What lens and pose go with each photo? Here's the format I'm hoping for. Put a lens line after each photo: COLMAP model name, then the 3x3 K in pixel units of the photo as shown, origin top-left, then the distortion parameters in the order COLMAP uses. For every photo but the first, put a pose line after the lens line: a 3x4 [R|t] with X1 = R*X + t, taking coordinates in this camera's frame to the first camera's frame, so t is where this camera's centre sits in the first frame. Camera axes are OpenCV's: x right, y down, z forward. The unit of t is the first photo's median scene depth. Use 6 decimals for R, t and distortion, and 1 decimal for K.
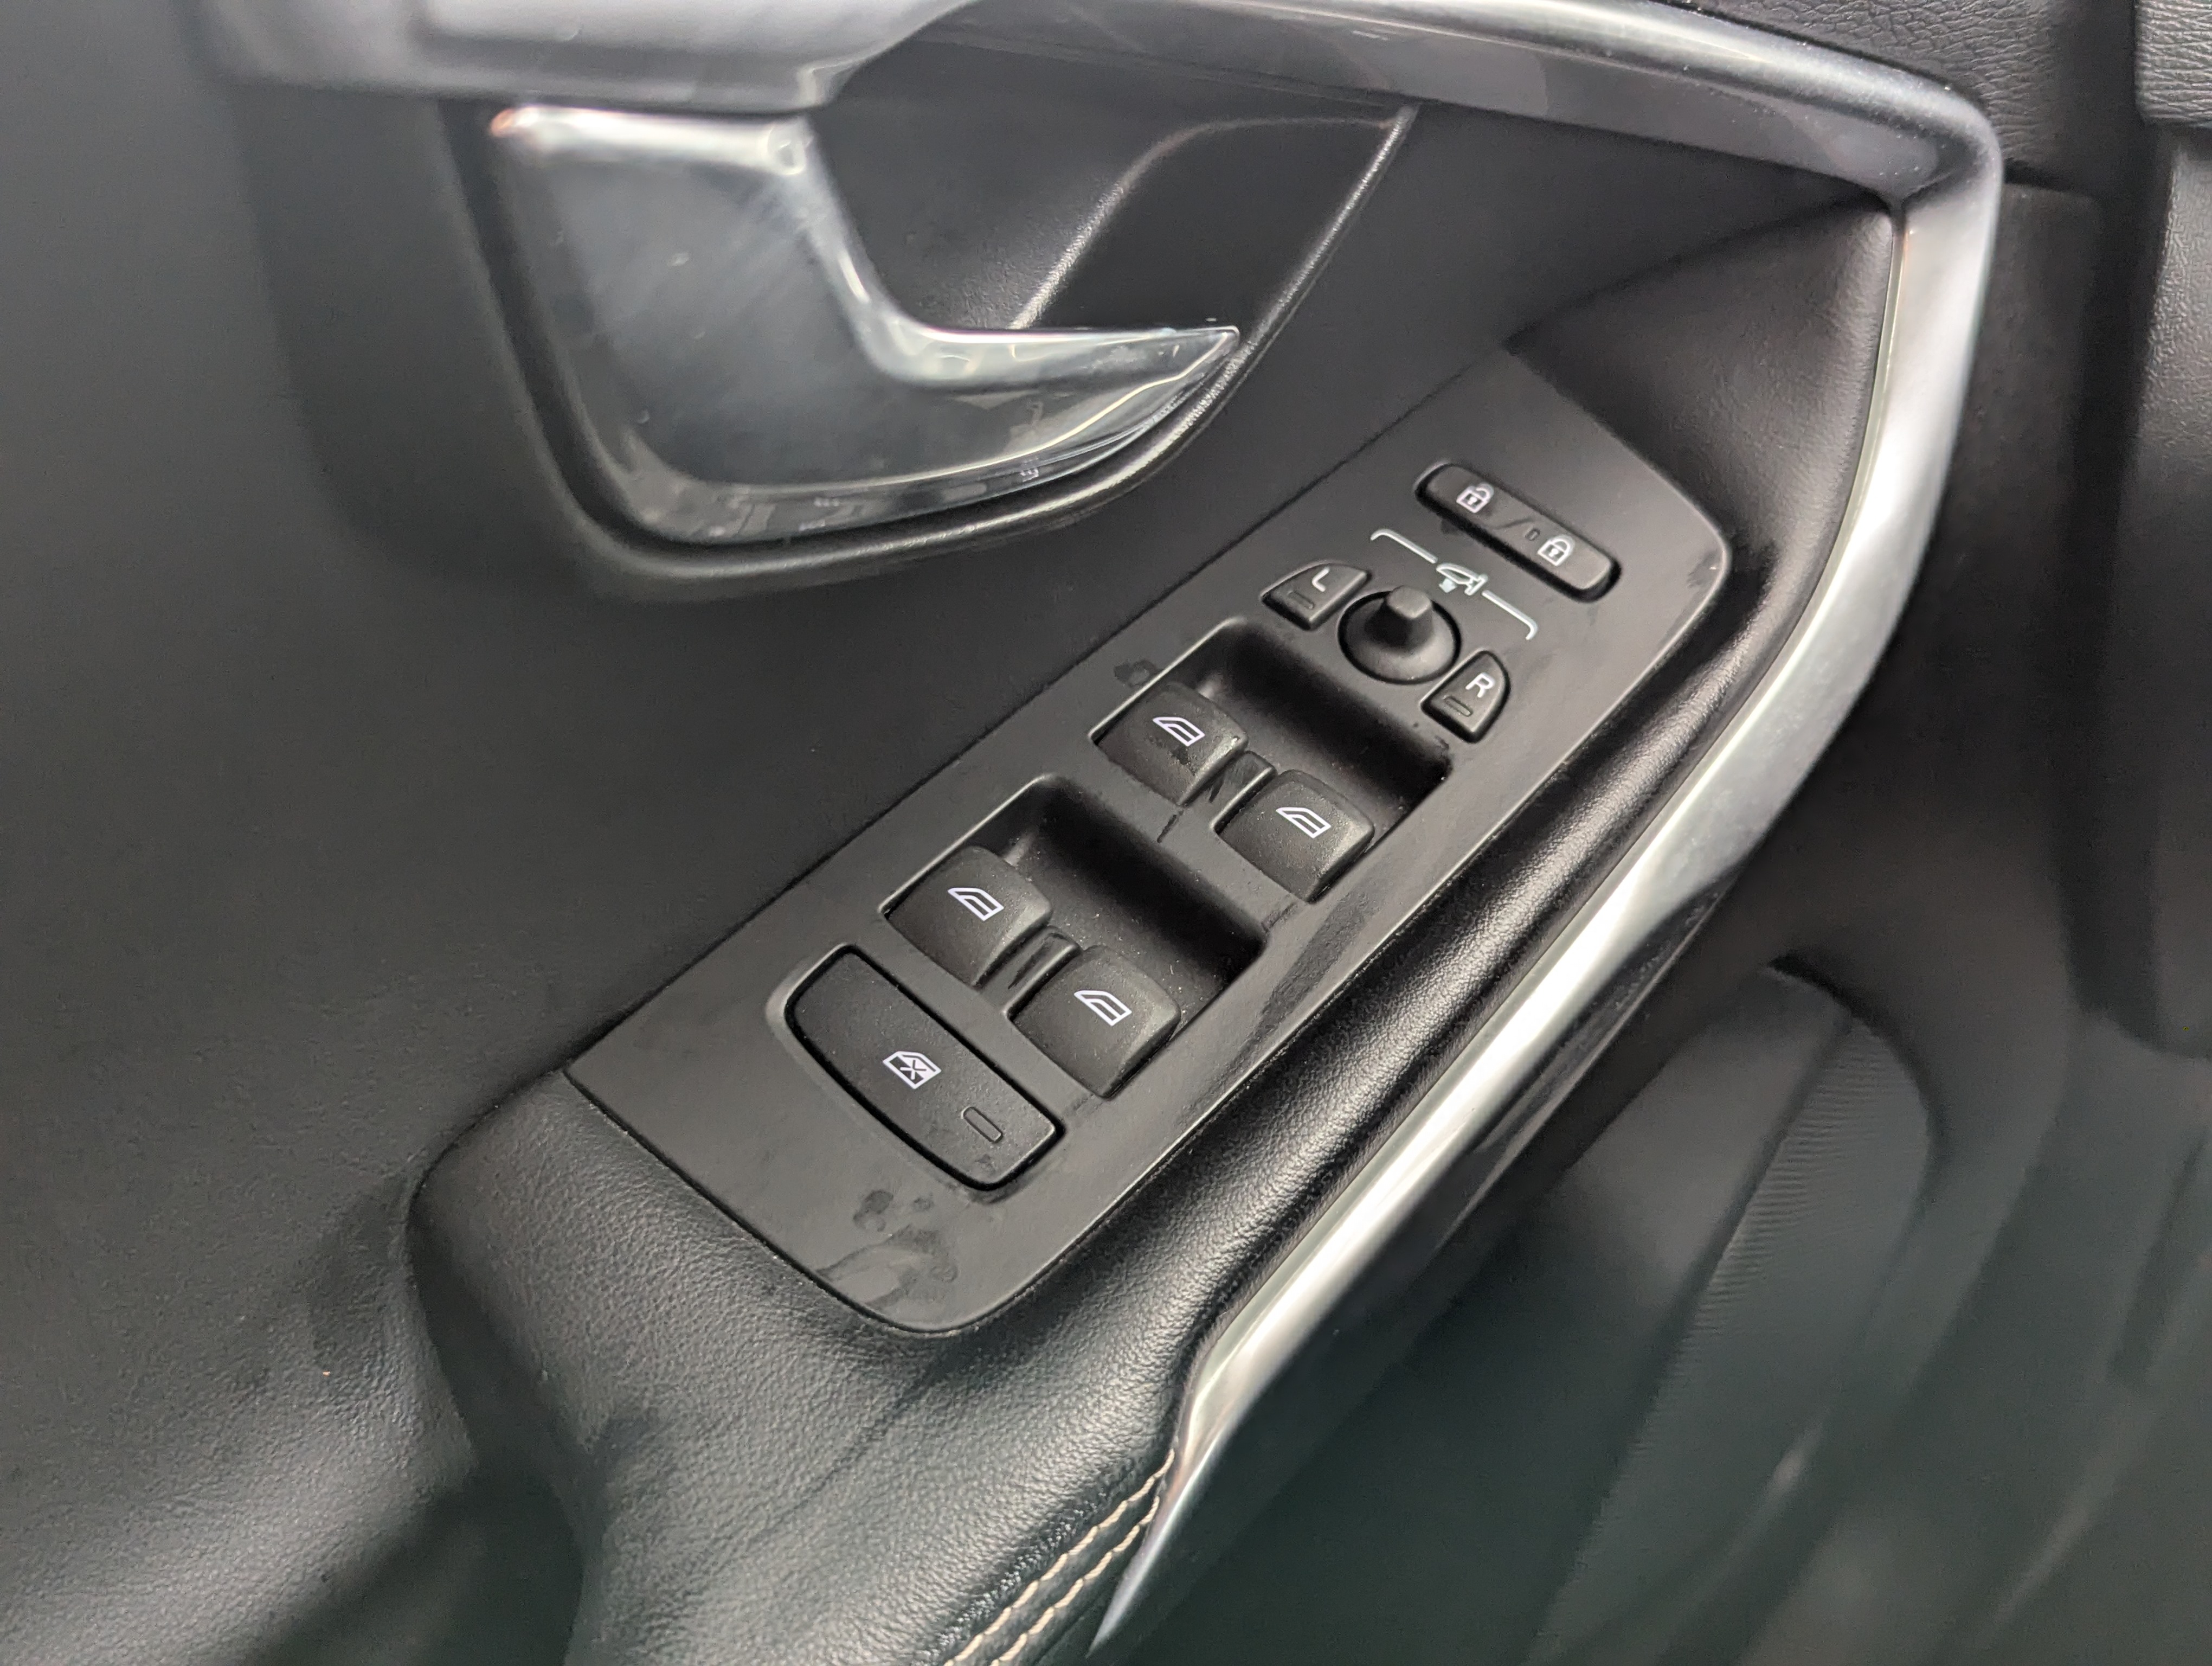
lens RADIAL K [[2098.8, 0, 1106.0], [0, 2098.8, 833.0], [0, 0, 1]] dist [-0.004322, -0.018259]
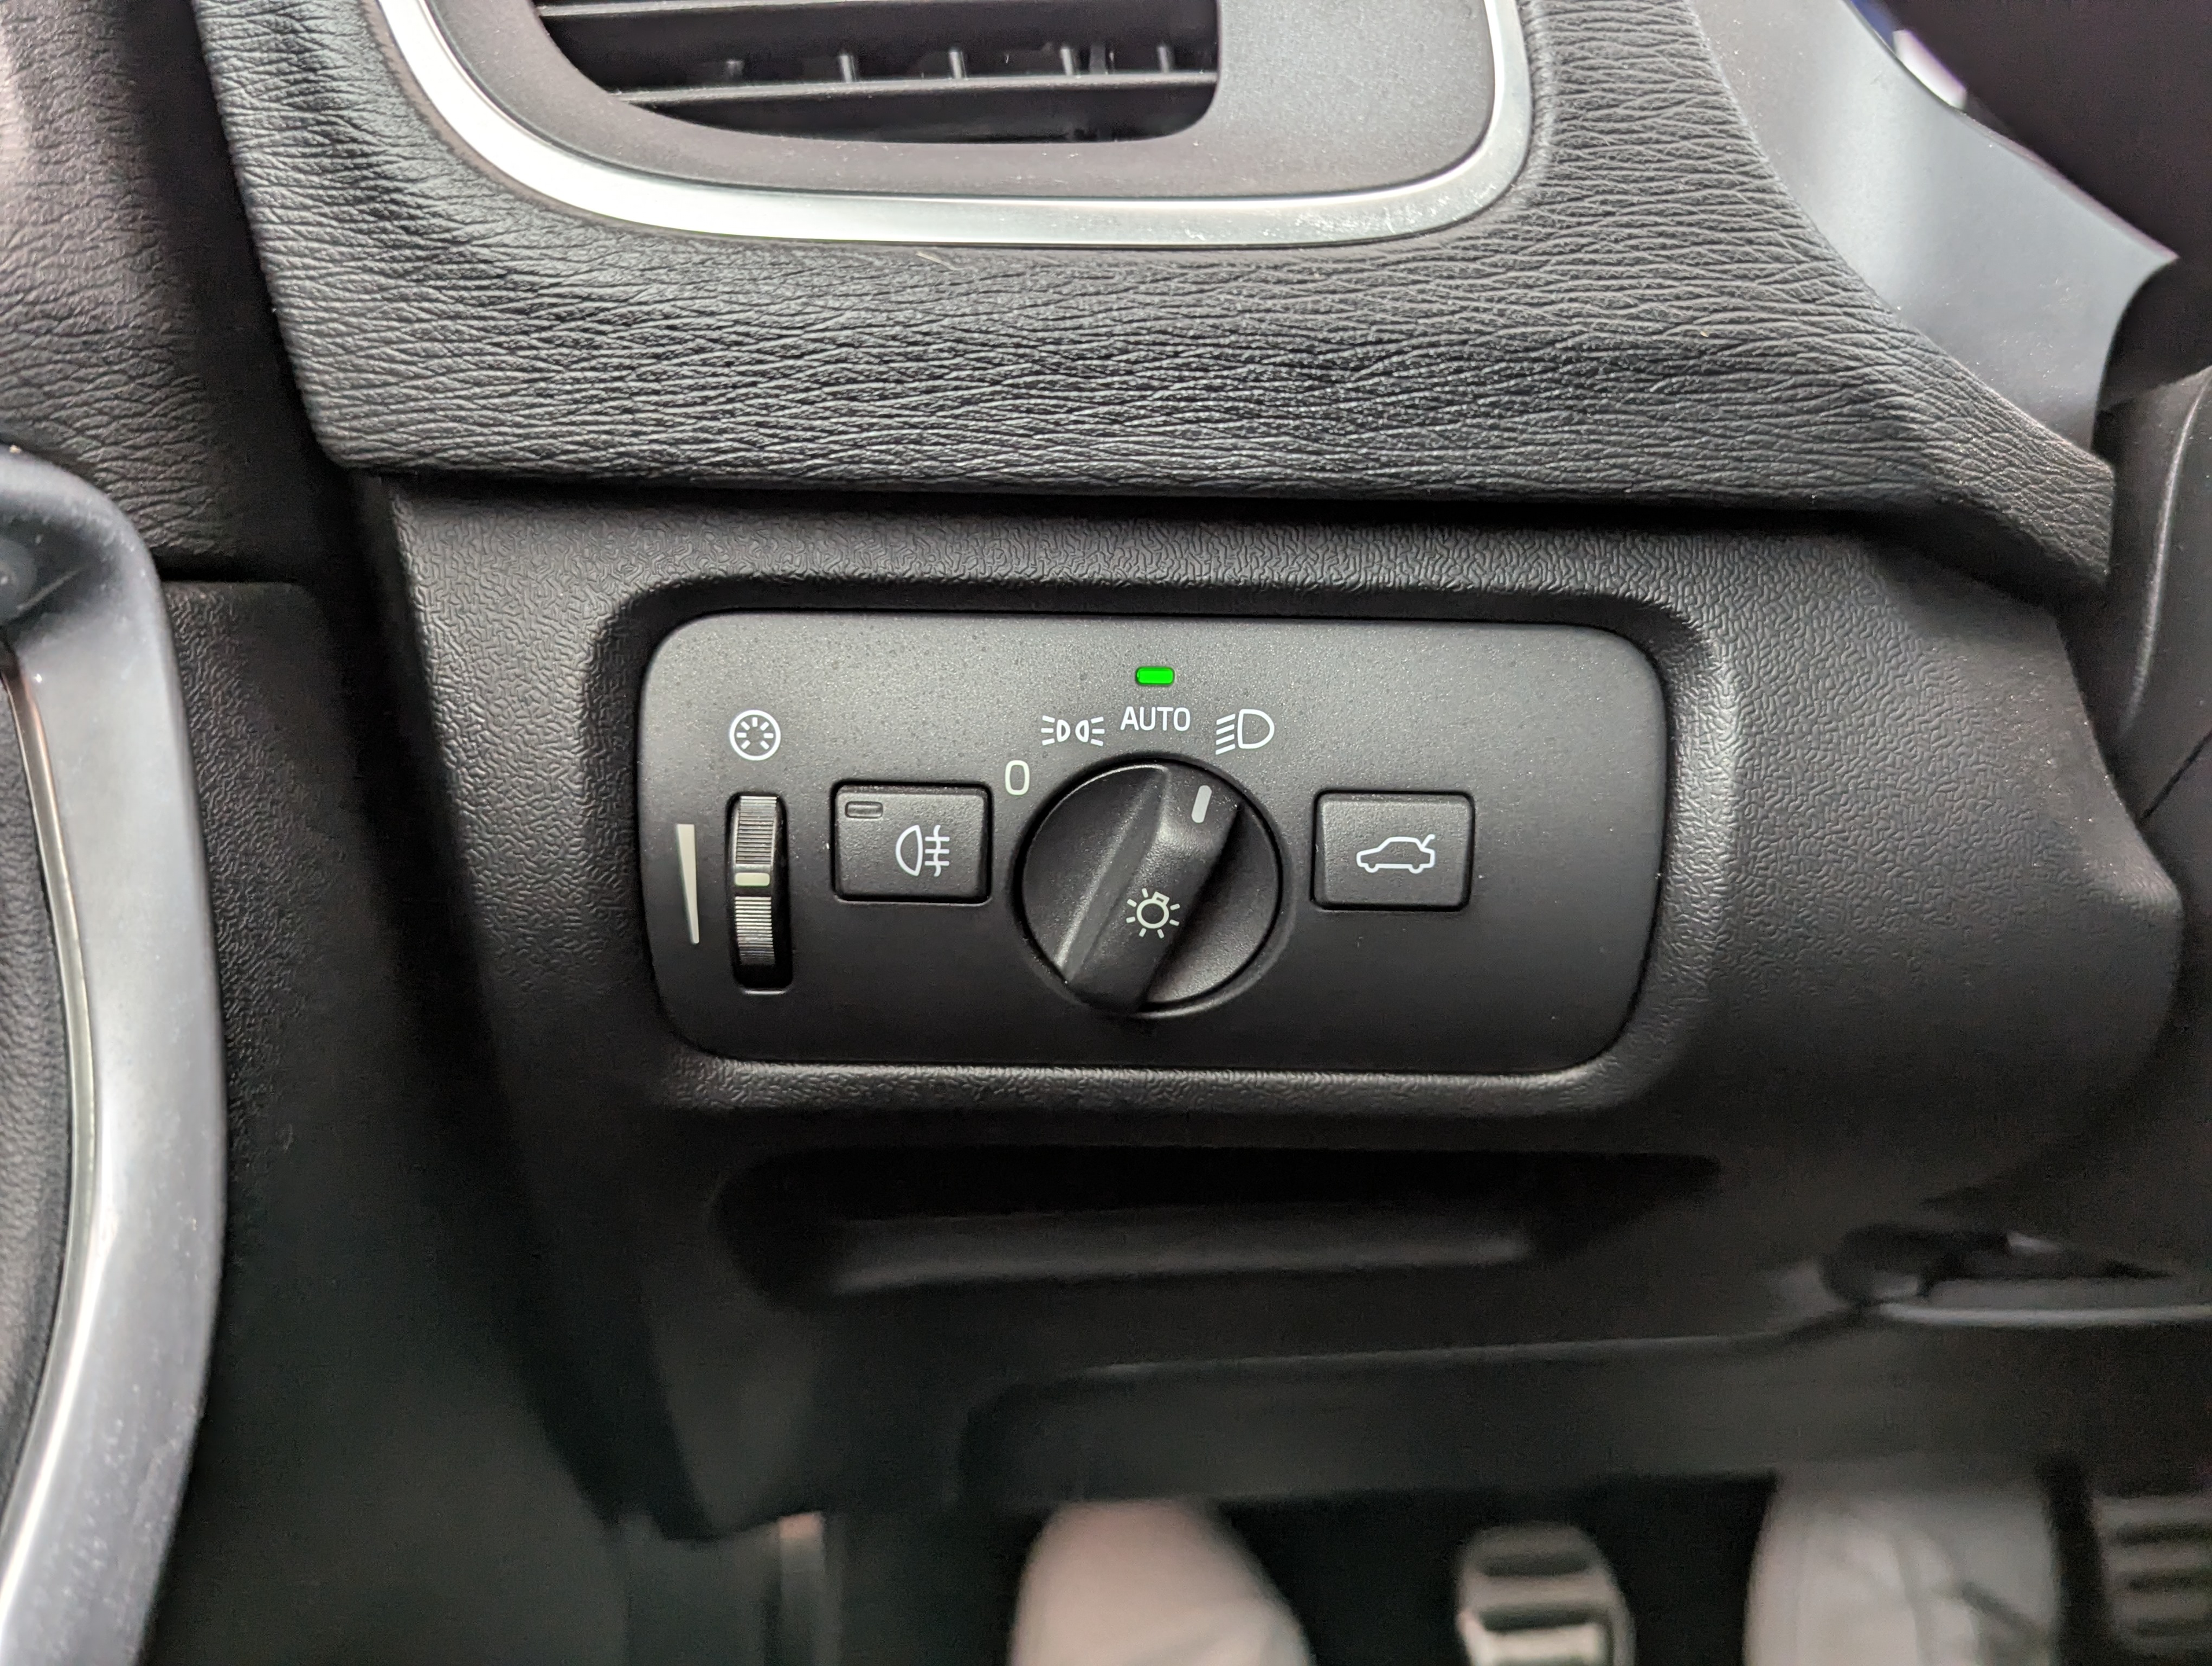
lens RADIAL K [[2098.8, 0, 1106.0], [0, 2098.8, 833.0], [0, 0, 1]] dist [-0.004322, -0.018259]
pose [[0.696426, -0.222588, 0.682236, 0.182685], [0.340488, 0.939350, -0.041096, -0.118594], [-0.631711, 0.260914, 0.729976, 0.383750]]
